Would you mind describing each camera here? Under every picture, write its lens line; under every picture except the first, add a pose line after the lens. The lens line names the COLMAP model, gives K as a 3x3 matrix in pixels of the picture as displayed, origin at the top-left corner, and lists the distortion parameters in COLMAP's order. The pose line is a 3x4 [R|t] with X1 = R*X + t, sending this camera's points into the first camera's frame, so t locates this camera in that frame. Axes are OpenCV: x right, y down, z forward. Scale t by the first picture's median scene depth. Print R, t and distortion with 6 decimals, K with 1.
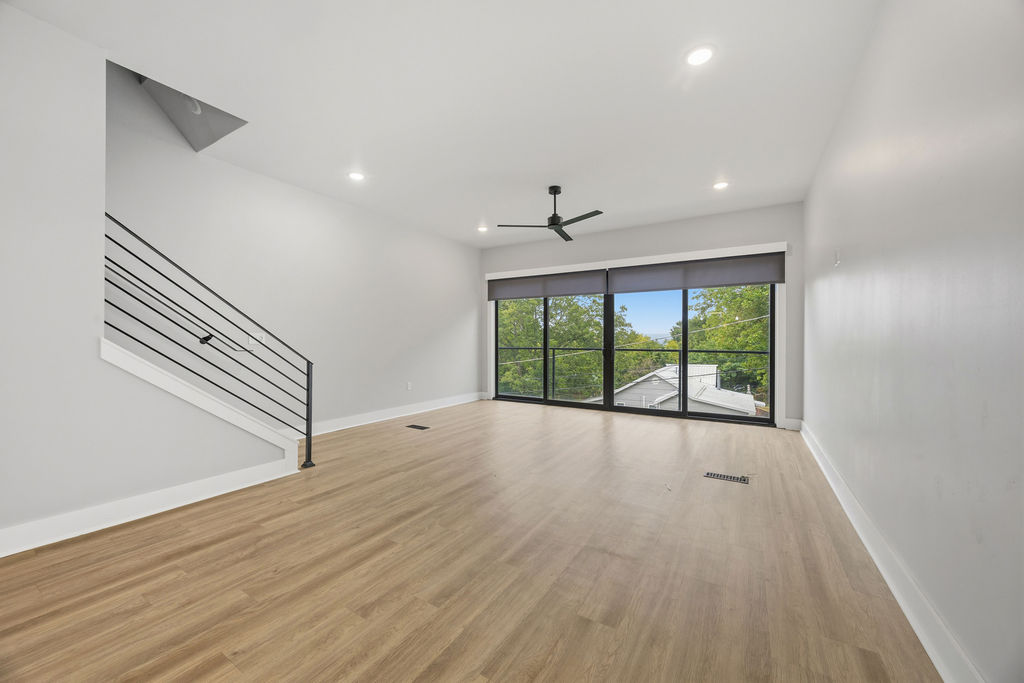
lens RADIAL K [[392.7, 0, 510.7], [0, 392.7, 340.6], [0, 0, 1]] dist [-0.006794, 0.000404]
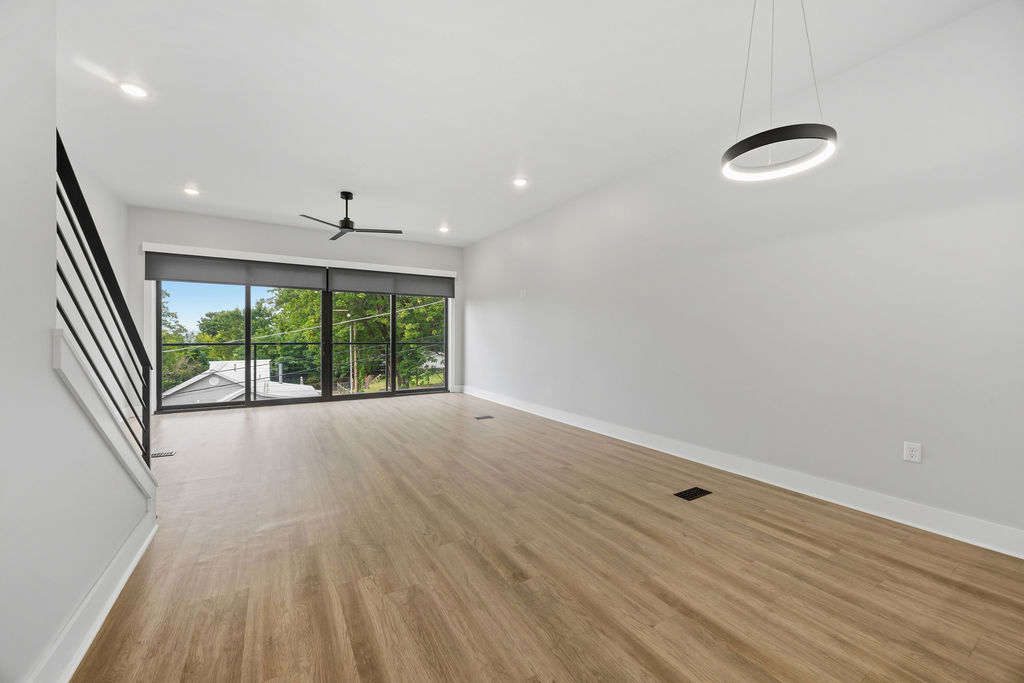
lens RADIAL K [[392.7, 0, 513.7], [0, 392.7, 340.3], [0, 0, 1]] dist [-0.006794, 0.000404]
pose [[0.446953, -0.009332, 0.894509, -1.173167], [-0.003437, 0.999920, 0.012149, -0.001524], [-0.894551, -0.008504, 0.446885, 0.191693]]
